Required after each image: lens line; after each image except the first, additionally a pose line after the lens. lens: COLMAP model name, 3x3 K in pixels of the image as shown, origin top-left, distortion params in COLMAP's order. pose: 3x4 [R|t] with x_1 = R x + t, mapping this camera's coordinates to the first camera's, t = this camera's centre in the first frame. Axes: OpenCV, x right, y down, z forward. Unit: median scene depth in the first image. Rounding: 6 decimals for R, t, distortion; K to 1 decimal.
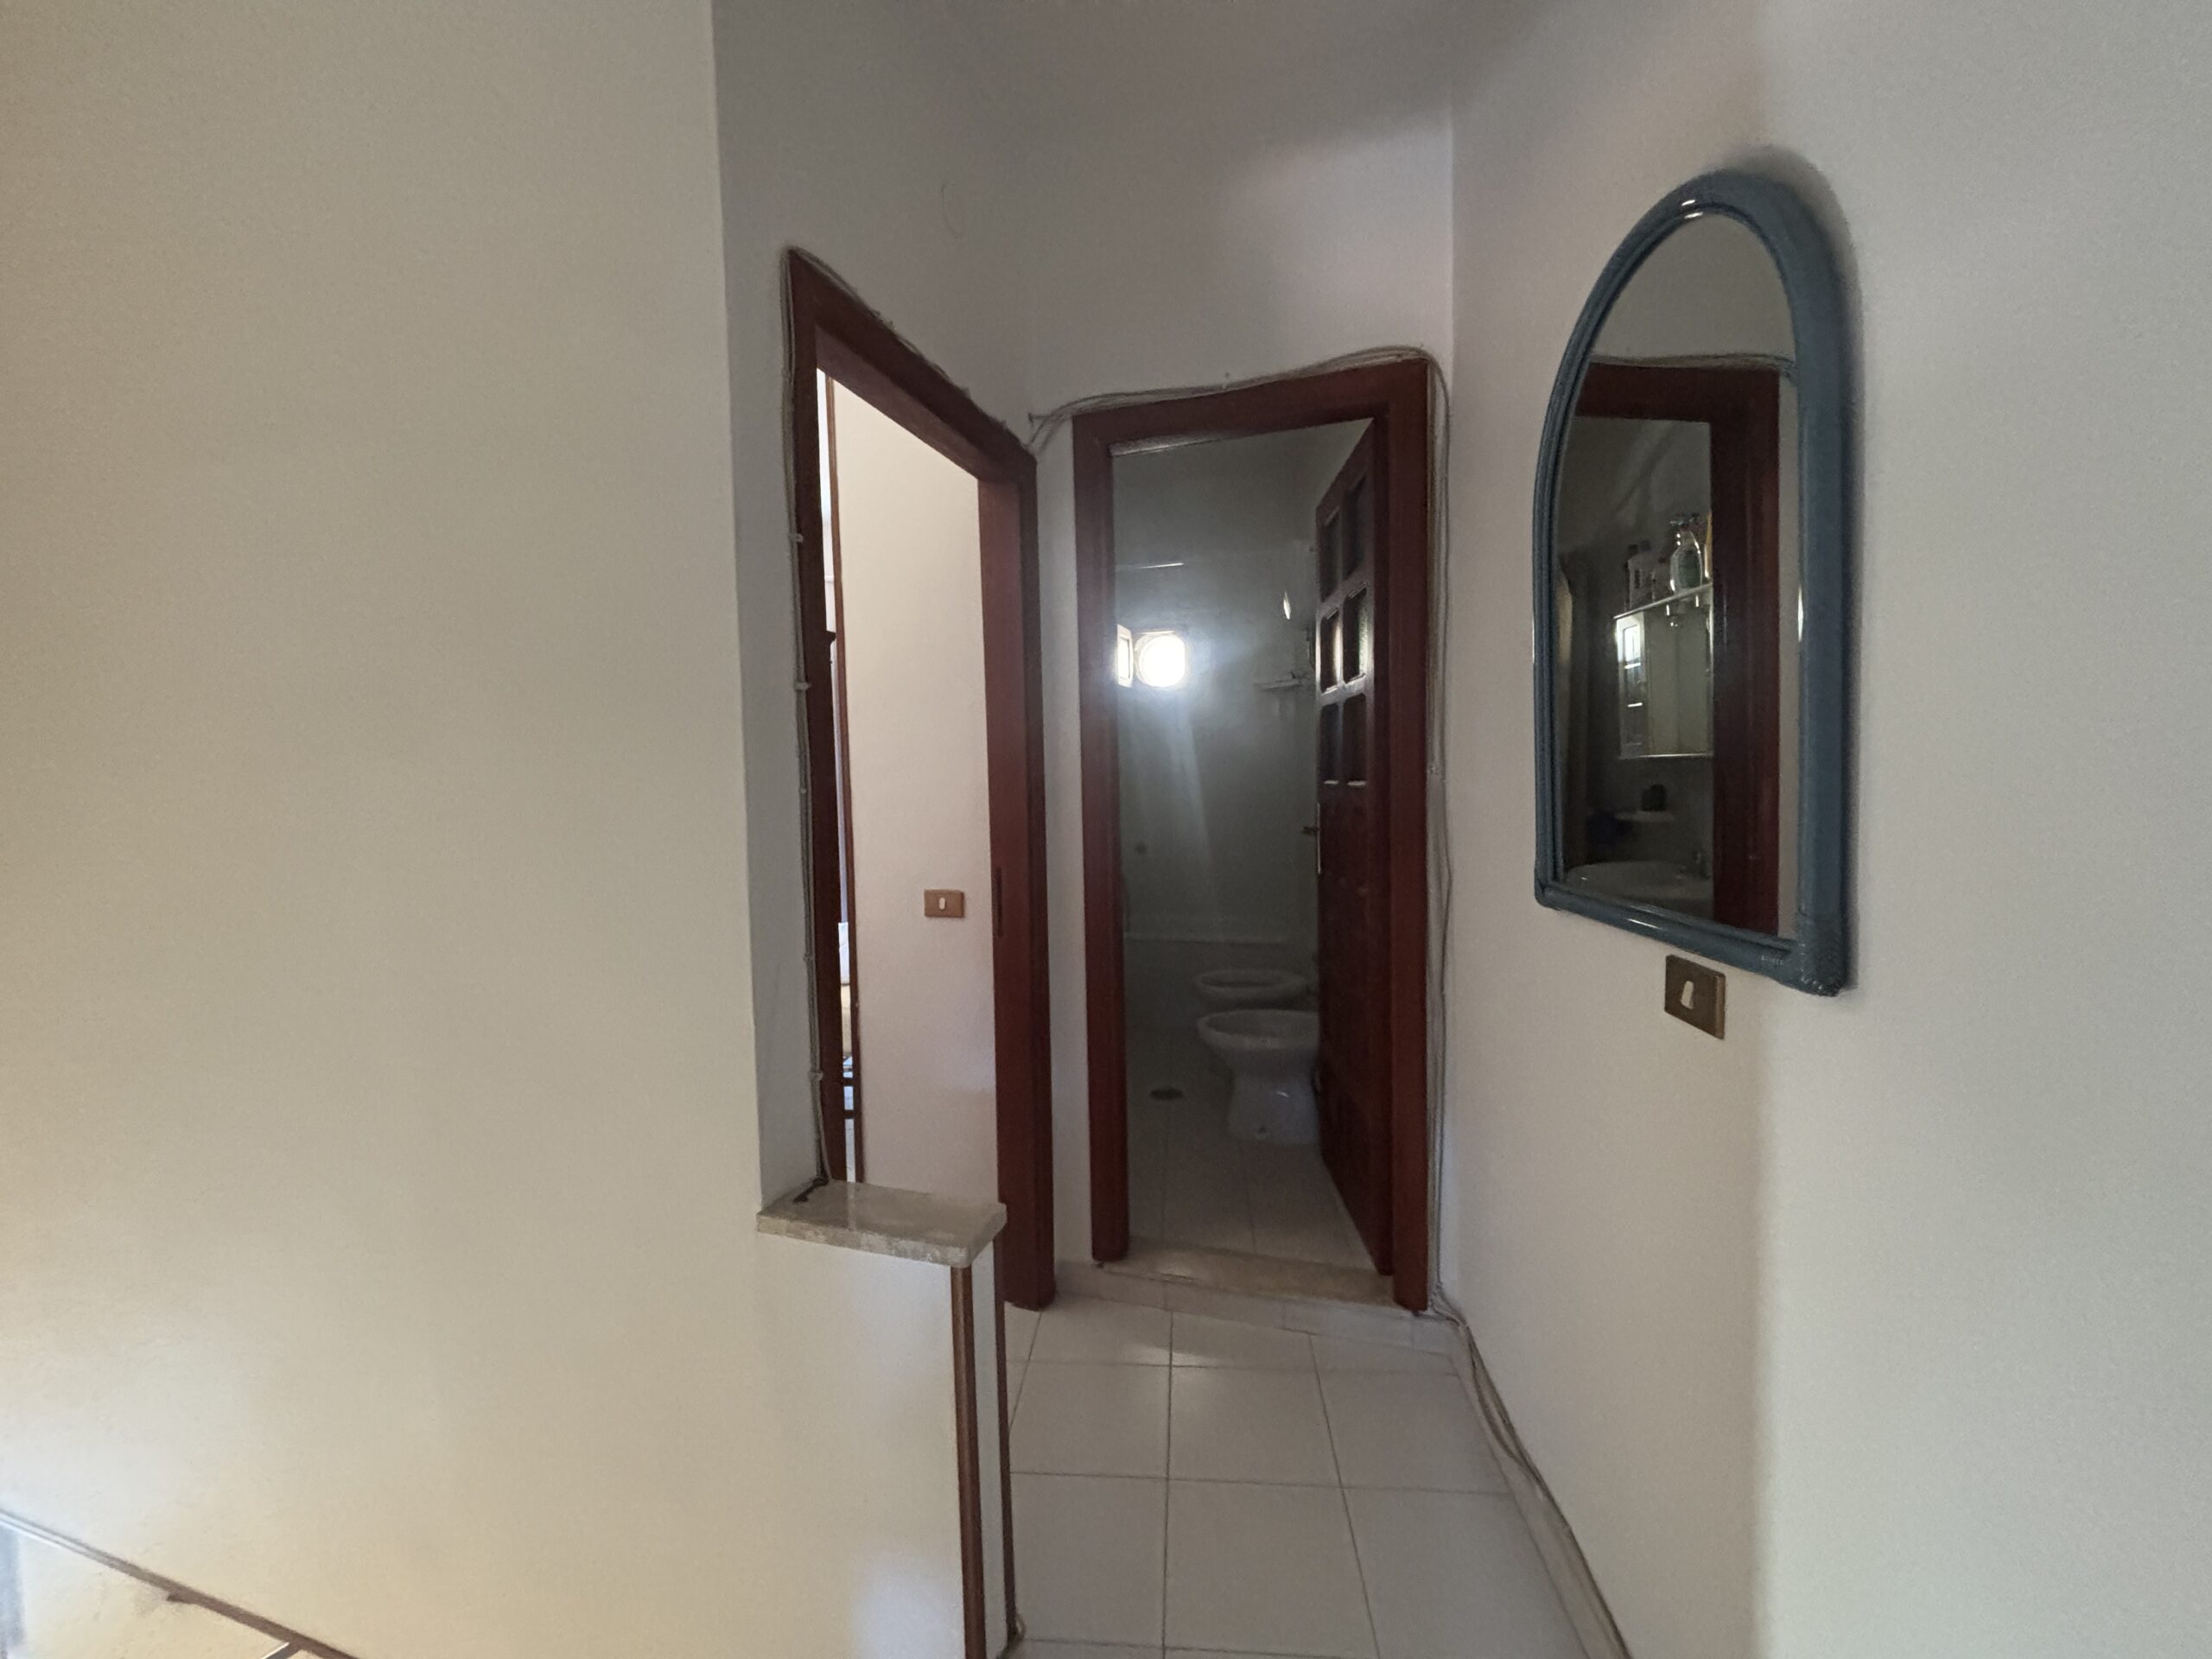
lens RADIAL K [[892.2, 0, 1108.0], [0, 892.2, 816.7], [0, 0, 1]] dist [0.000914, -0.000201]
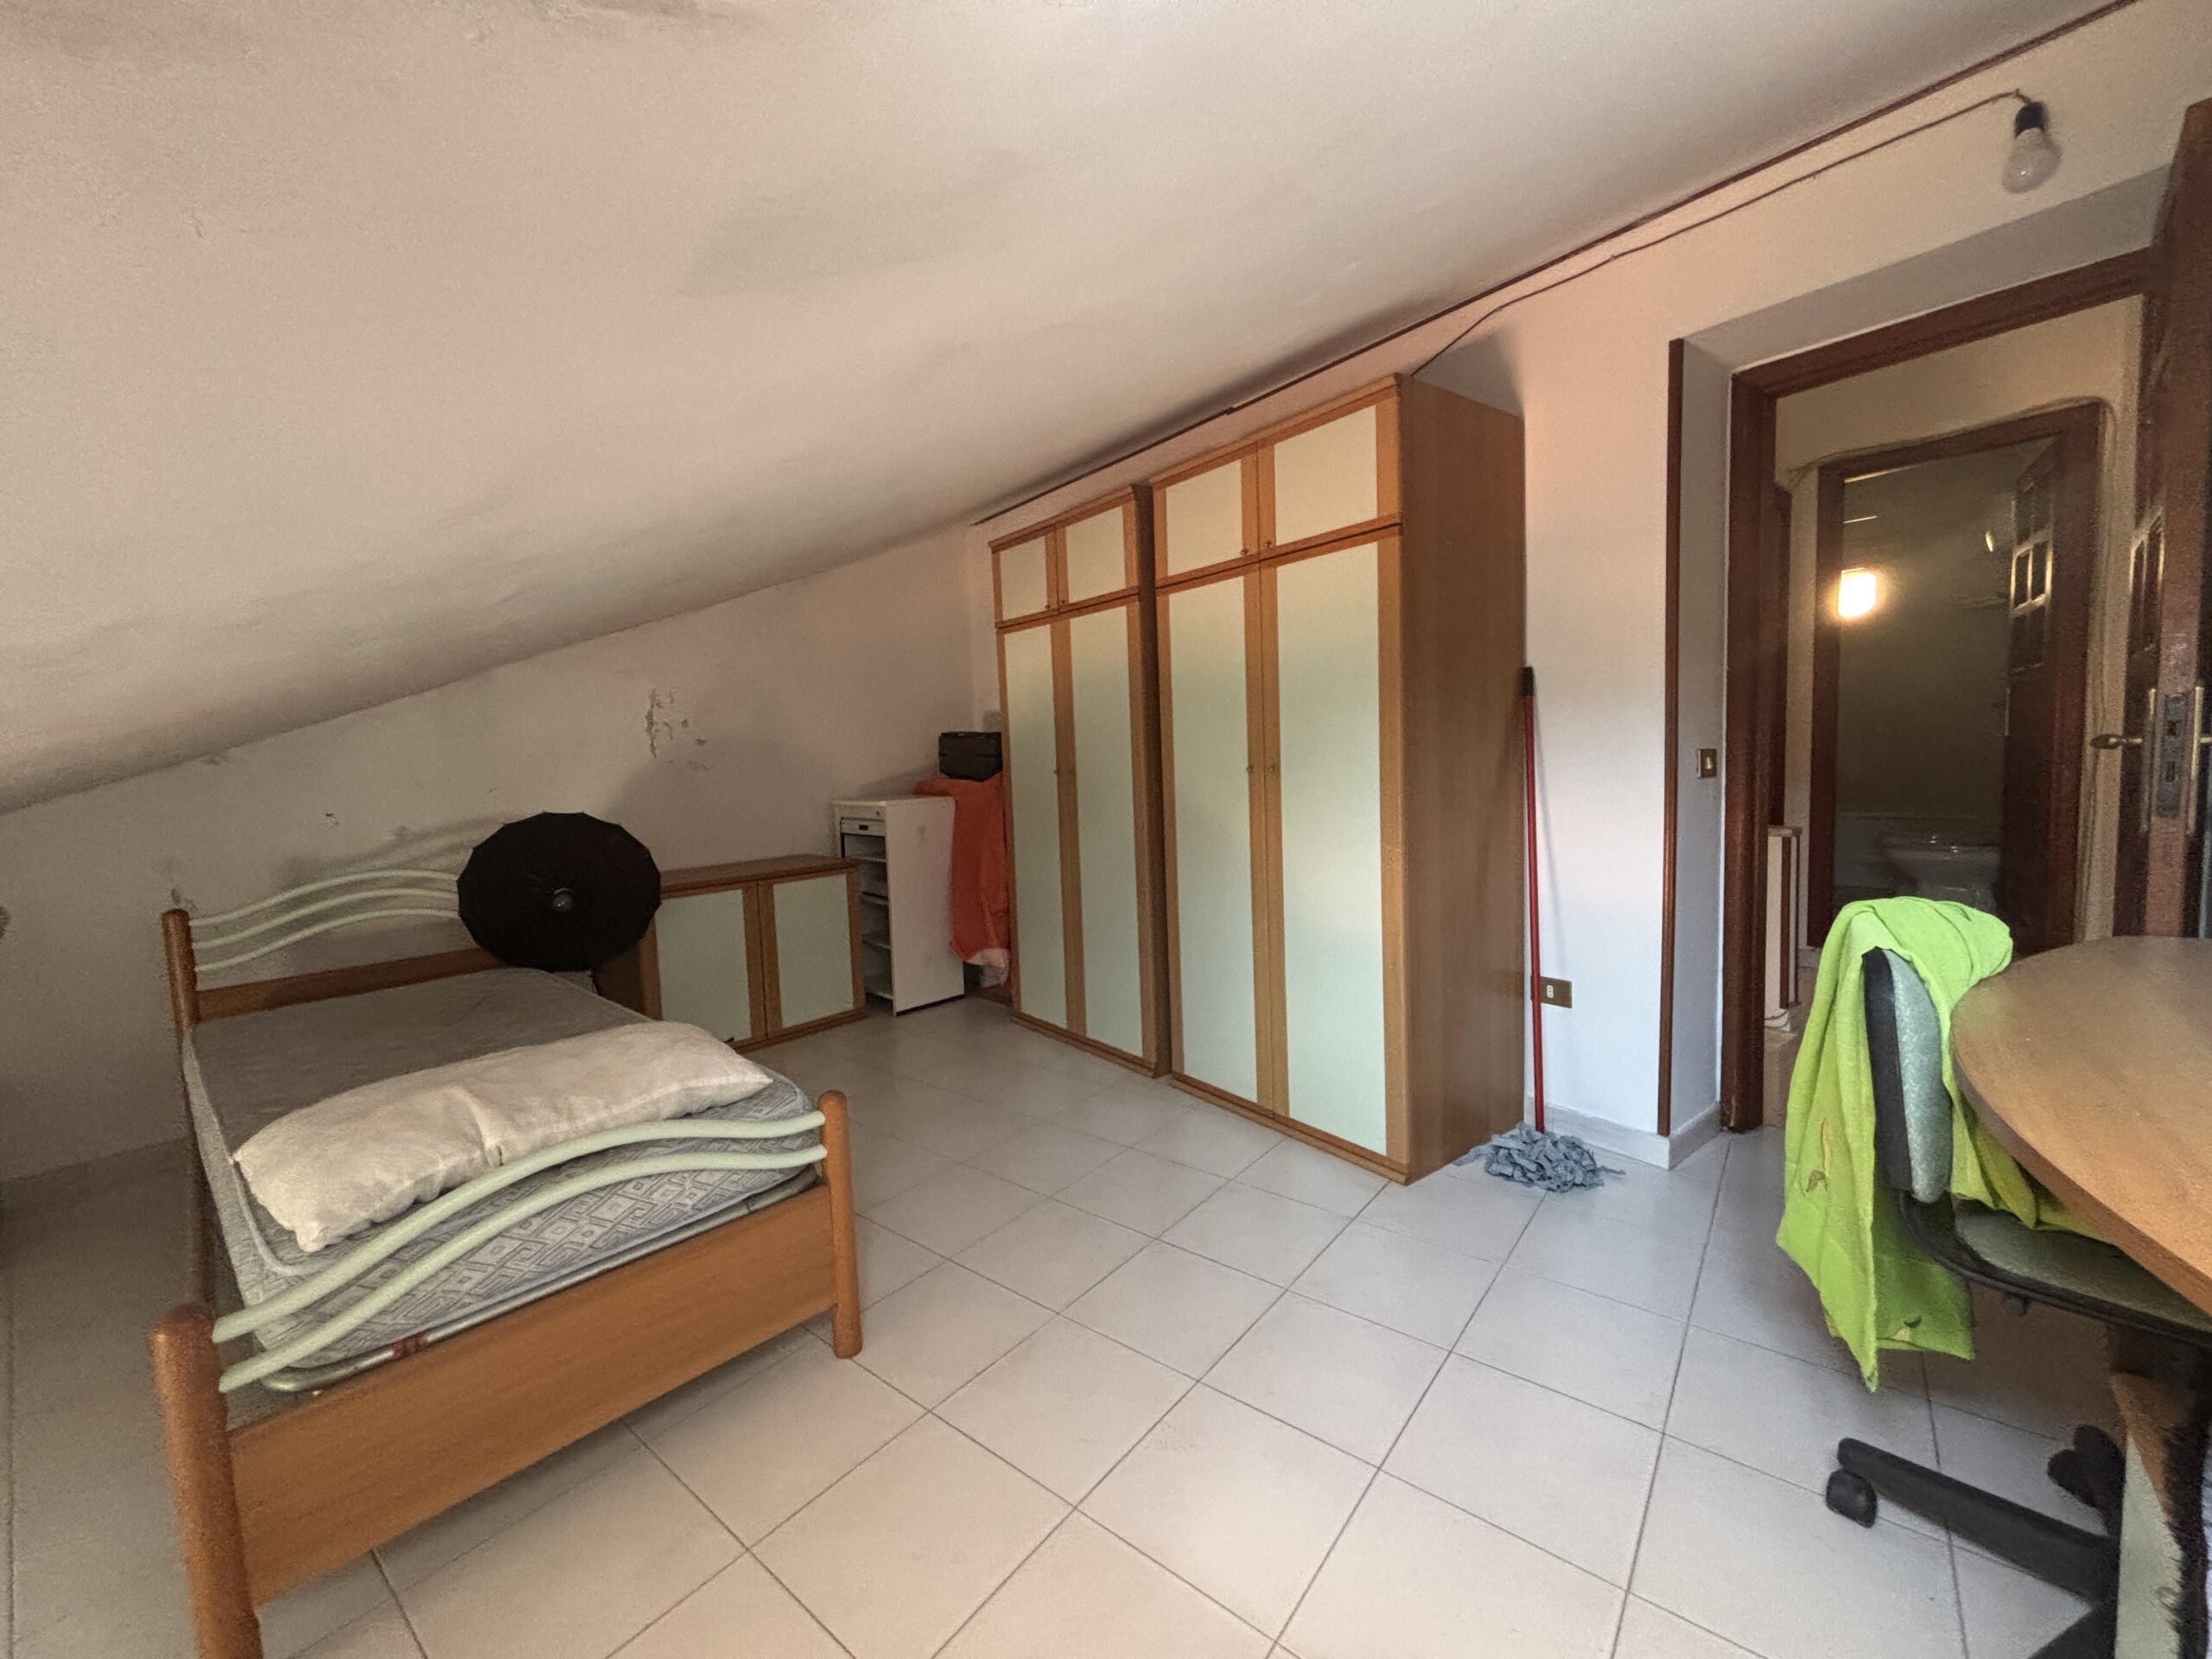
lens RADIAL K [[892.2, 0, 1108.0], [0, 892.2, 816.7], [0, 0, 1]] dist [0.000914, -0.000201]
pose [[0.831778, 0.017503, -0.554833, -0.212627], [0.002570, 0.999371, 0.035379, 0.174889], [0.555103, -0.030853, 0.831209, -1.243079]]
